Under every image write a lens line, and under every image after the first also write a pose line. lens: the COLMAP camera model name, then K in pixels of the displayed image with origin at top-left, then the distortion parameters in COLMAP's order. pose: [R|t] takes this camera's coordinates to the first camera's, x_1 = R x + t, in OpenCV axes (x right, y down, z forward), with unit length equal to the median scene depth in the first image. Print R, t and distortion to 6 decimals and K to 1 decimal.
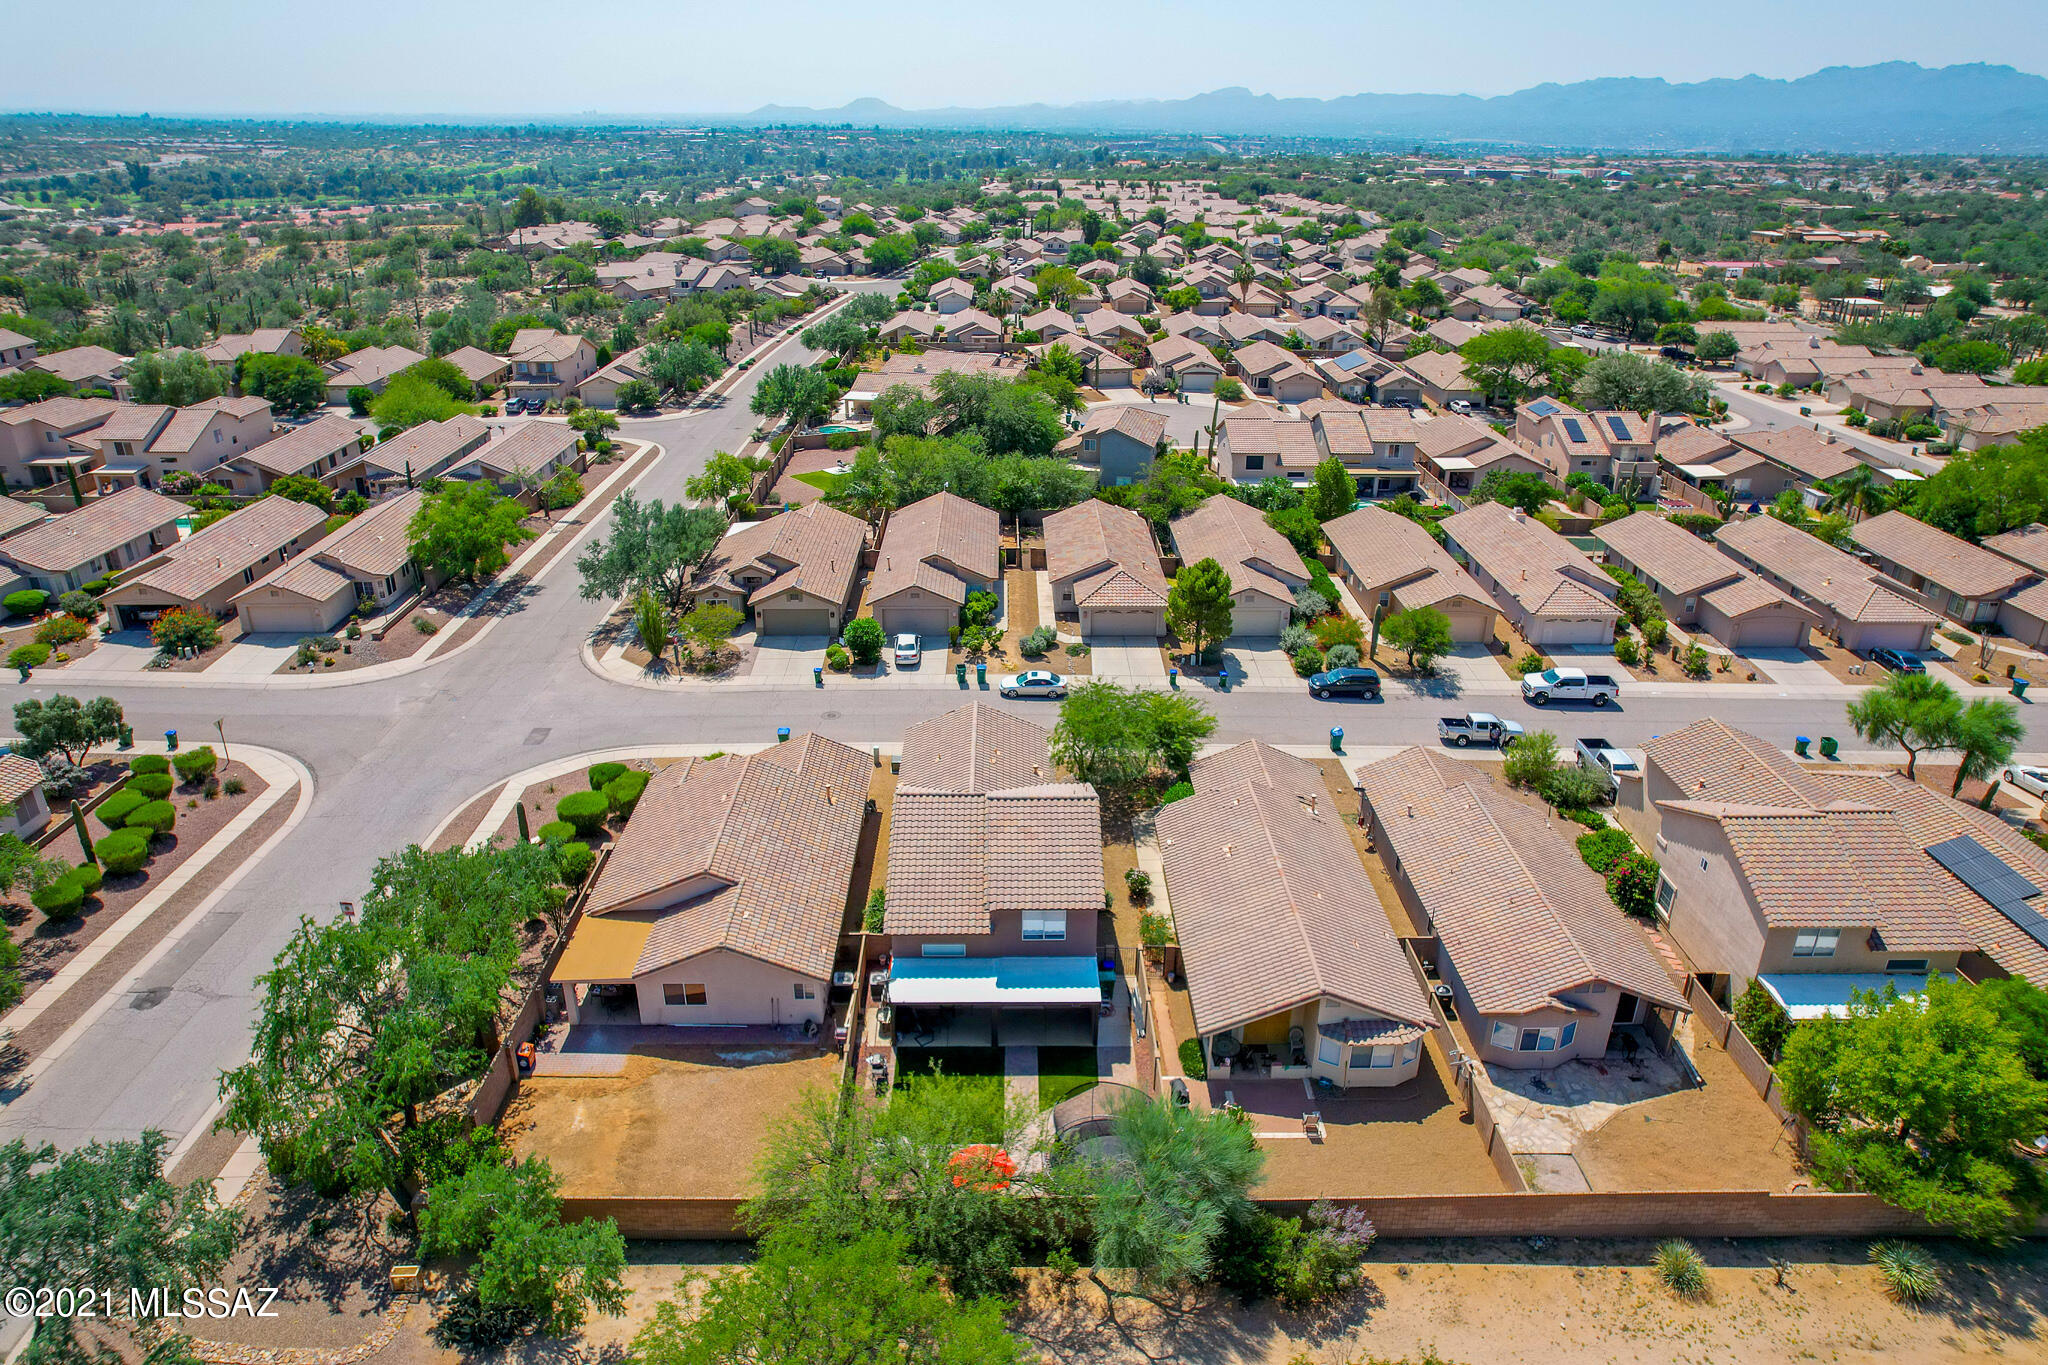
lens RADIAL K [[1306.4, 0, 1025.4], [0, 1306.4, 675.6], [0, 0, 1]] dist [-0.079935, 0.073440]
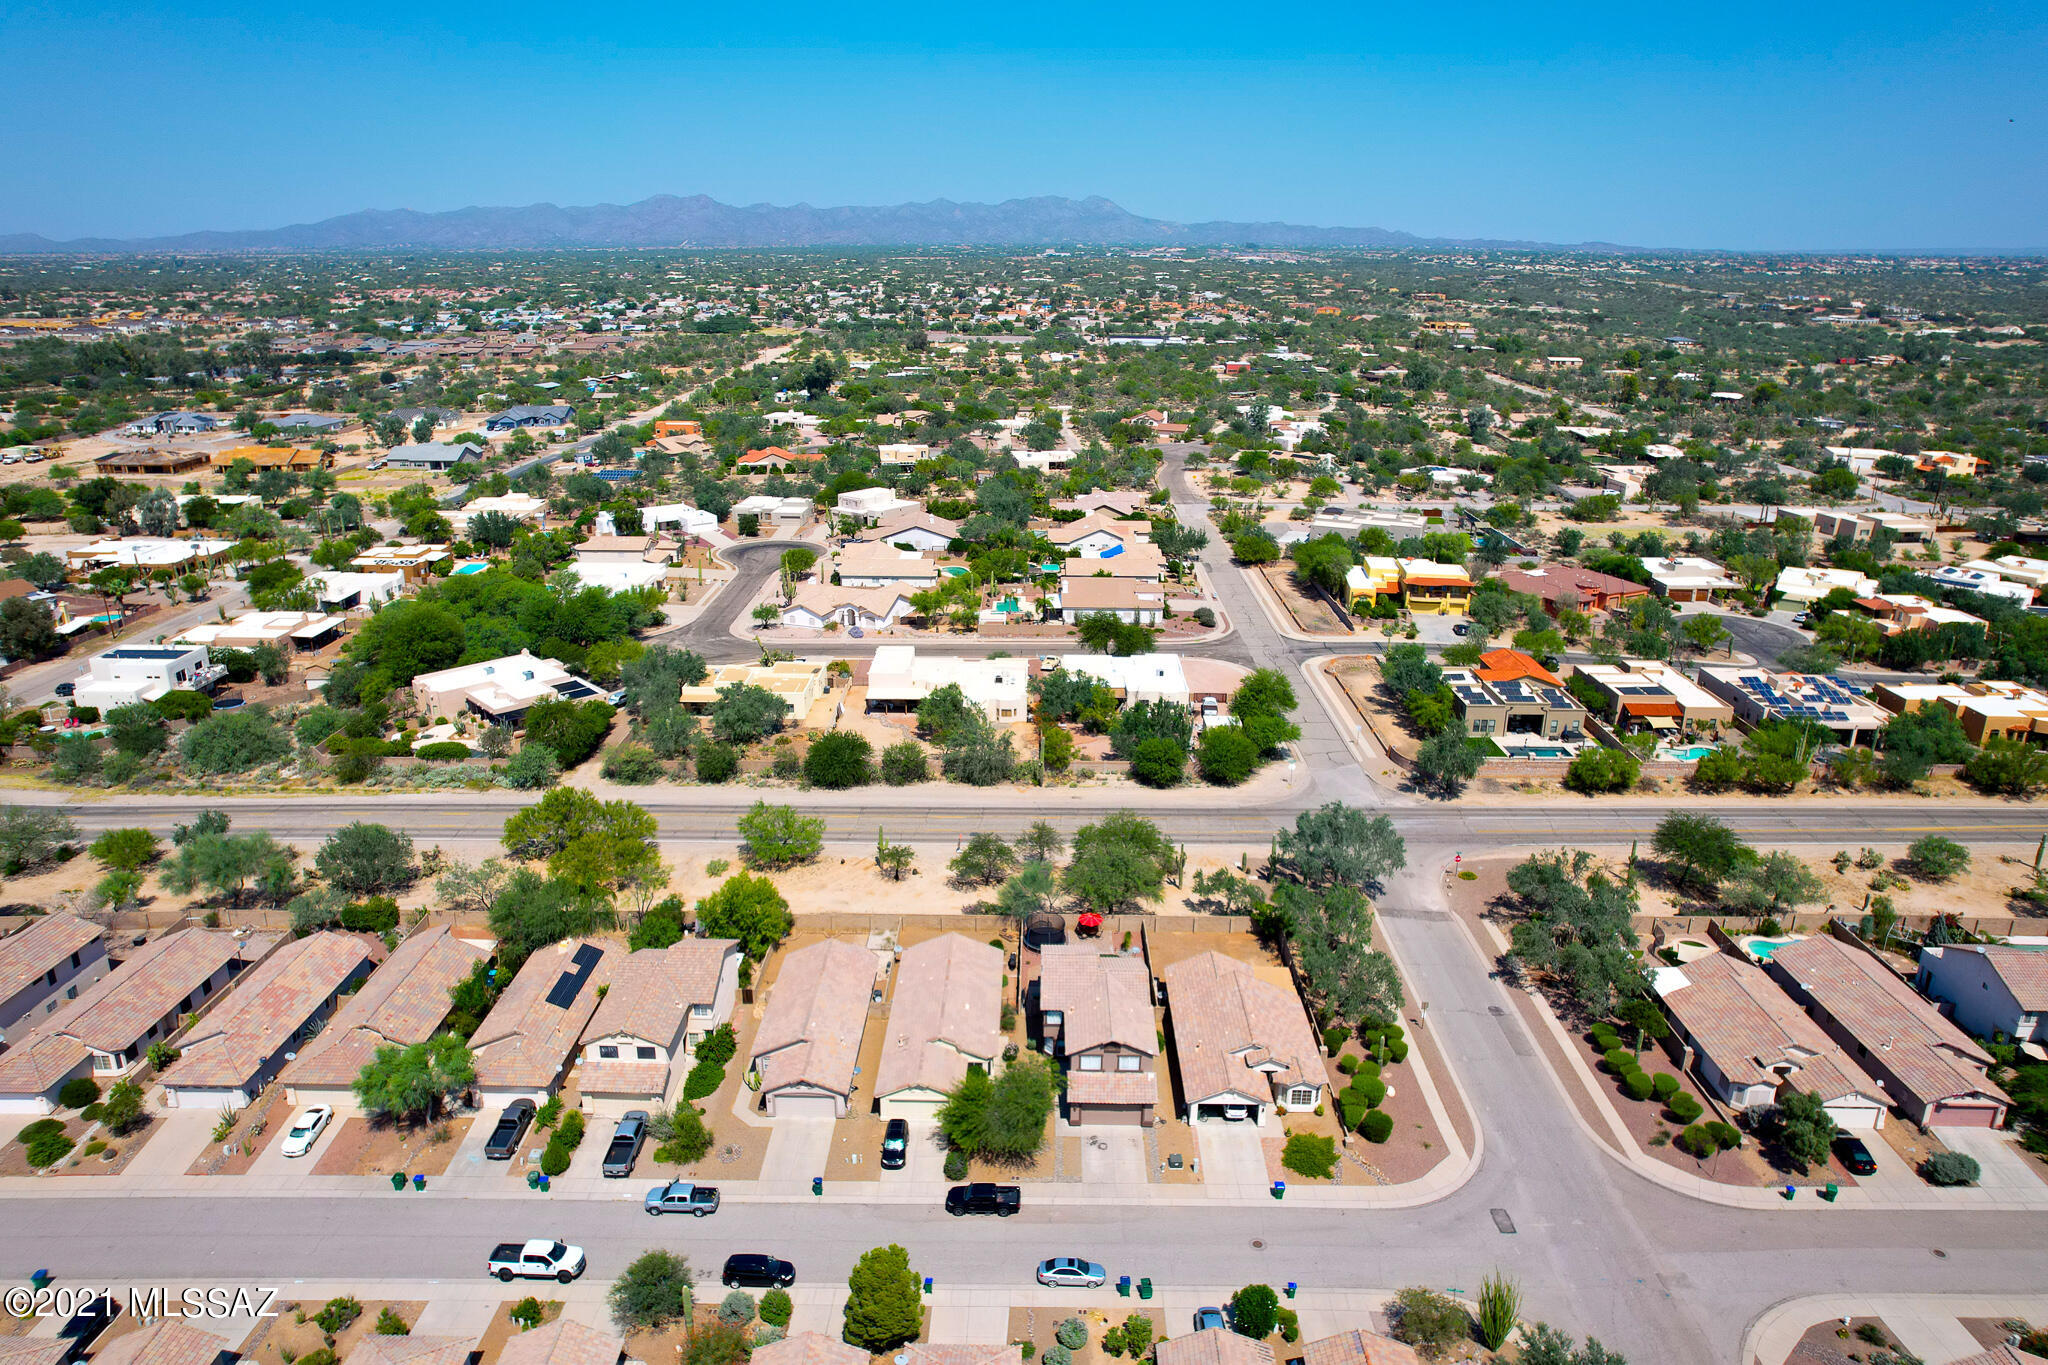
lens RADIAL K [[1306.4, 0, 1025.4], [0, 1306.4, 675.6], [0, 0, 1]] dist [-0.079935, 0.073440]
pose [[-0.999523, -0.020560, 0.023035, 0.045232], [0.000003, 0.745969, 0.665980, -1.606332], [-0.030876, 0.665663, -0.745614, 2.306781]]
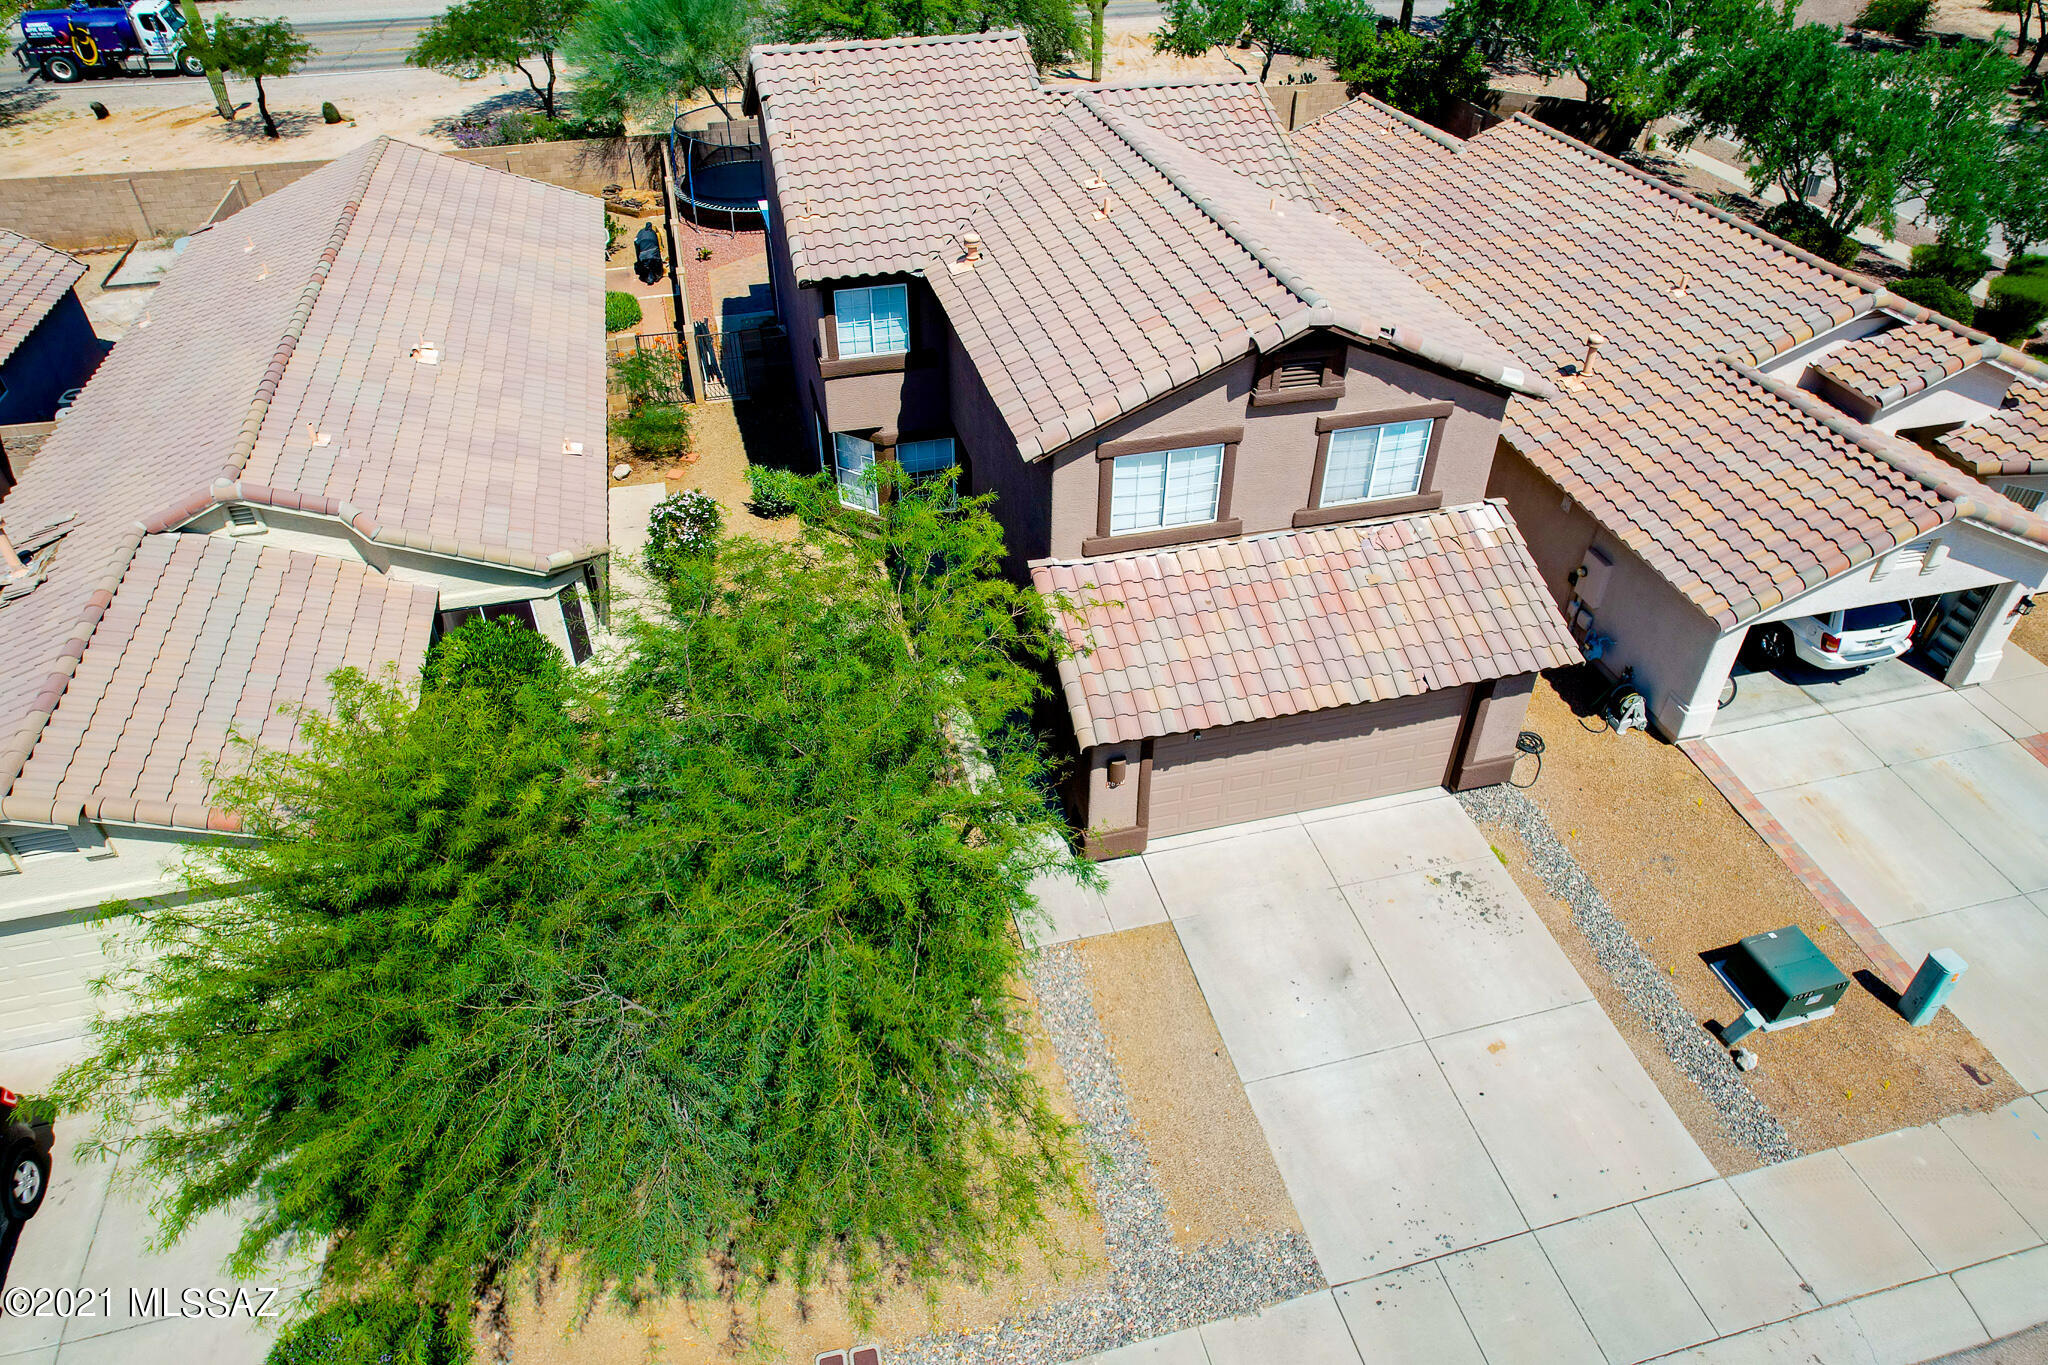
lens RADIAL K [[1306.4, 0, 1025.4], [0, 1306.4, 675.6], [0, 0, 1]] dist [-0.079935, 0.073440]
pose [[-0.971030, 0.140704, -0.193141, 0.081736], [-0.103358, 0.481435, 0.870366, -0.178478], [0.215449, 0.865114, -0.452945, 1.445219]]
